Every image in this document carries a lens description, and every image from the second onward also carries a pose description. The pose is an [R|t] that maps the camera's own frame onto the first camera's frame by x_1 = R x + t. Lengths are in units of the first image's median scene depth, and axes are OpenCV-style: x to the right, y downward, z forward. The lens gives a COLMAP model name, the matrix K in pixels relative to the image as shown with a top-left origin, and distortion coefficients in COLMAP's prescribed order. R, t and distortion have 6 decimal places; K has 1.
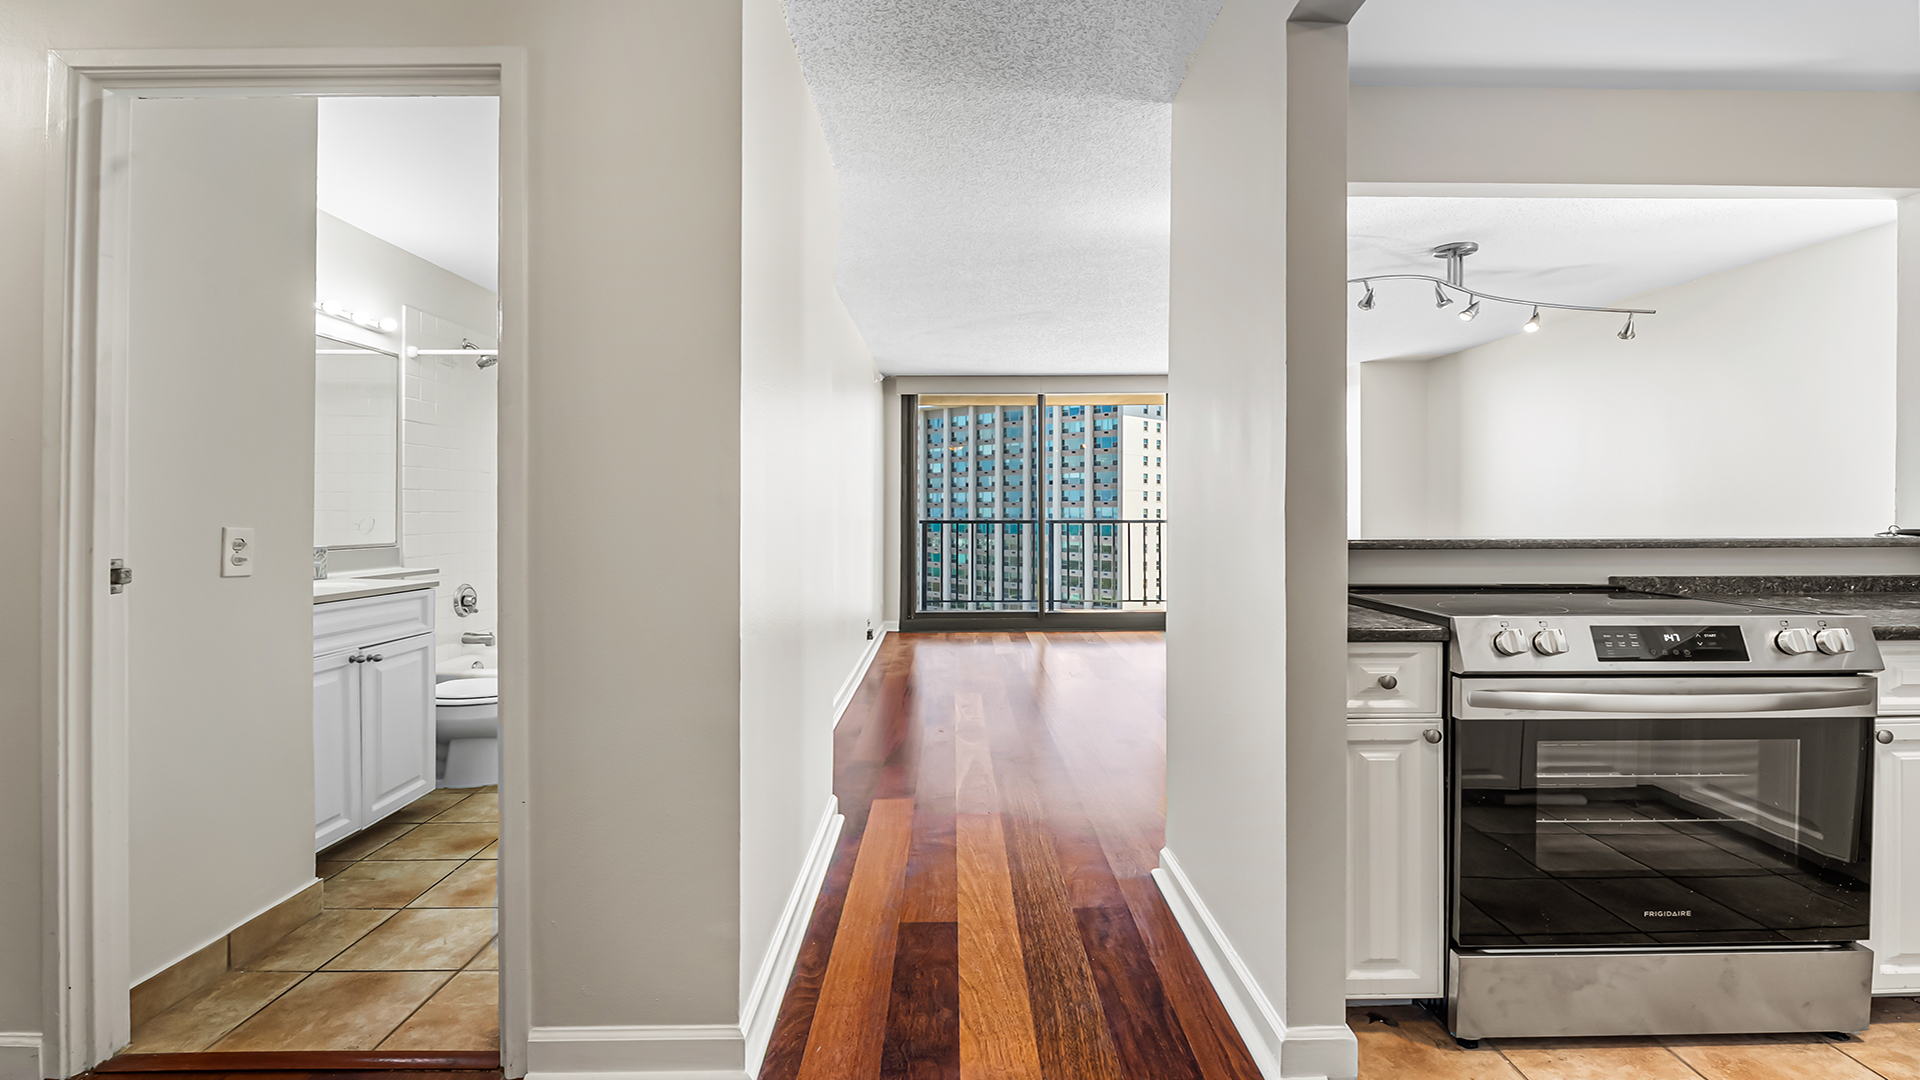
lens RADIAL K [[973.4, 0, 957.8], [0, 973.4, 508.6], [0, 0, 1]] dist [-0.000443, -0.000079]
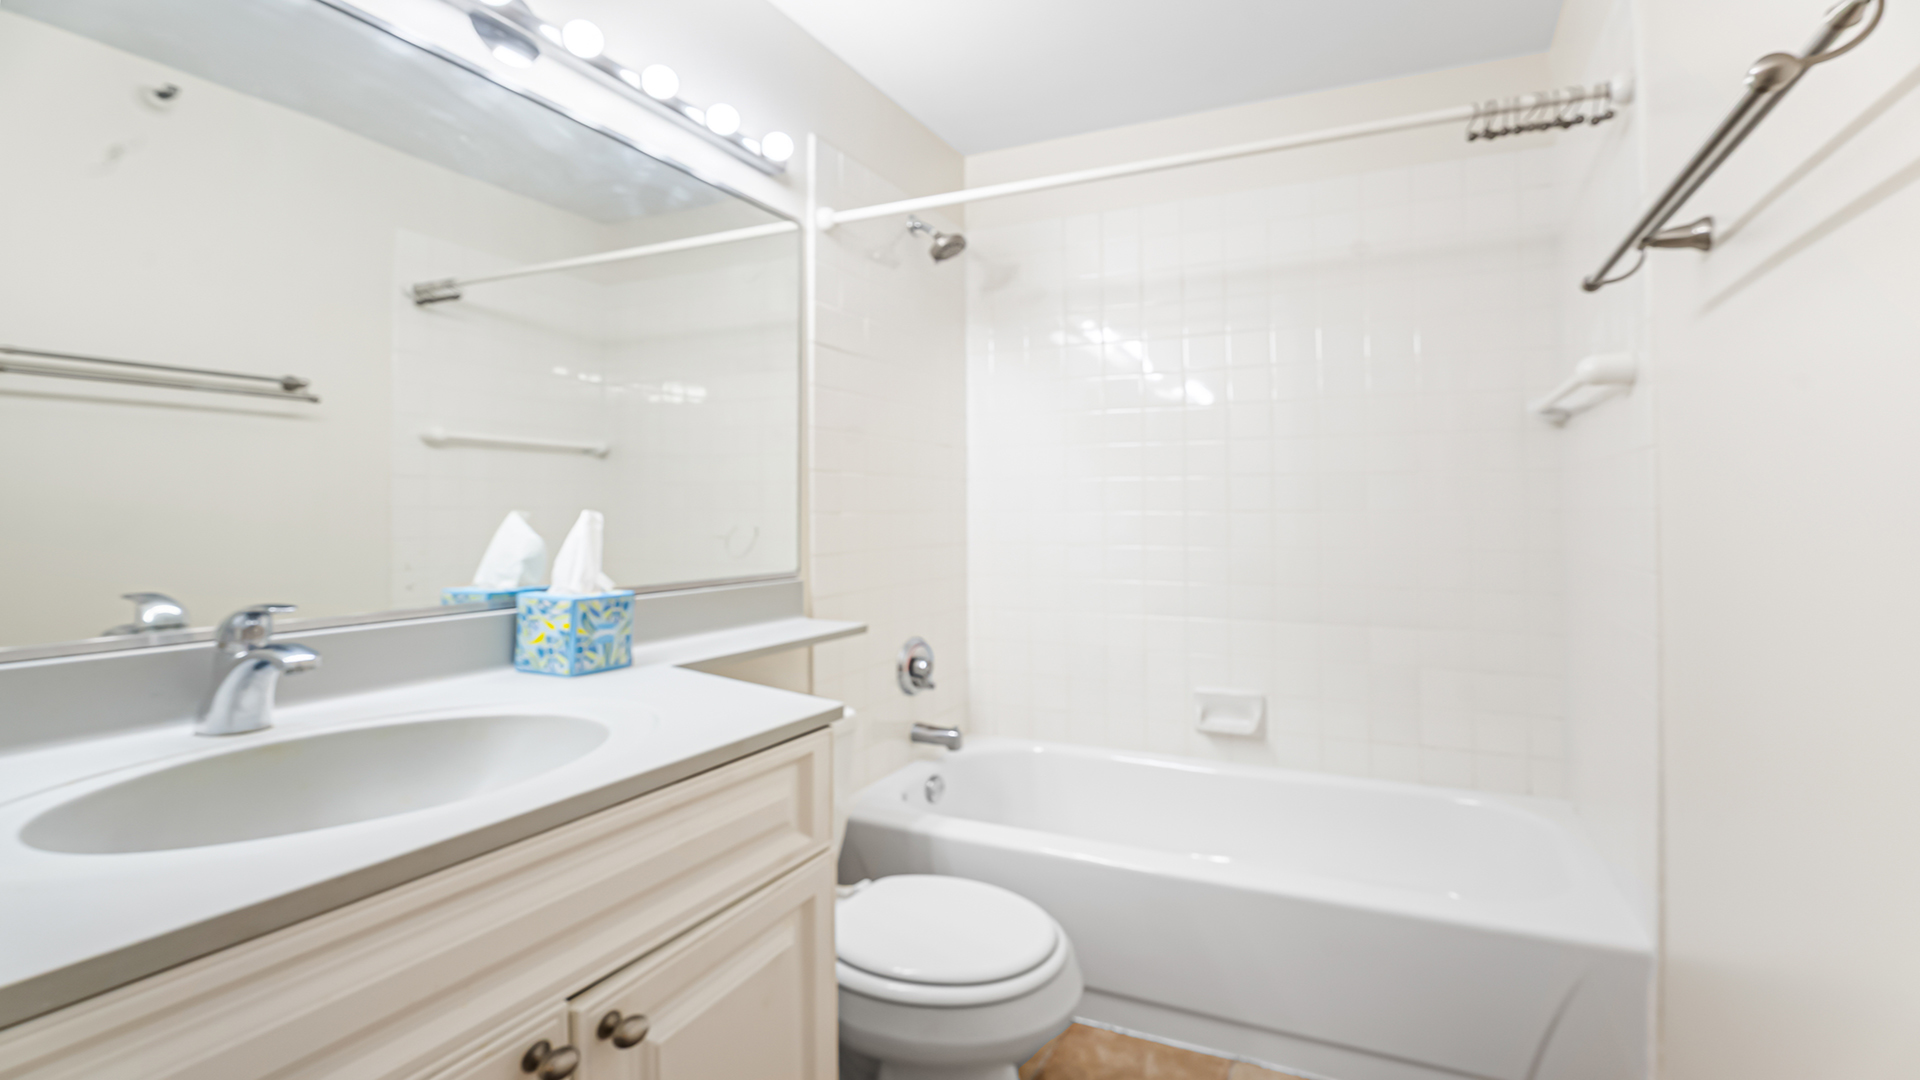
lens RADIAL K [[973.4, 0, 957.8], [0, 973.4, 508.6], [0, 0, 1]] dist [-0.000443, -0.000079]
pose [[0.908214, -0.000411, -0.418506, -0.267957], [0.002018, 0.999992, 0.003398, -0.001177], [0.418501, -0.003931, 0.908208, 0.540173]]
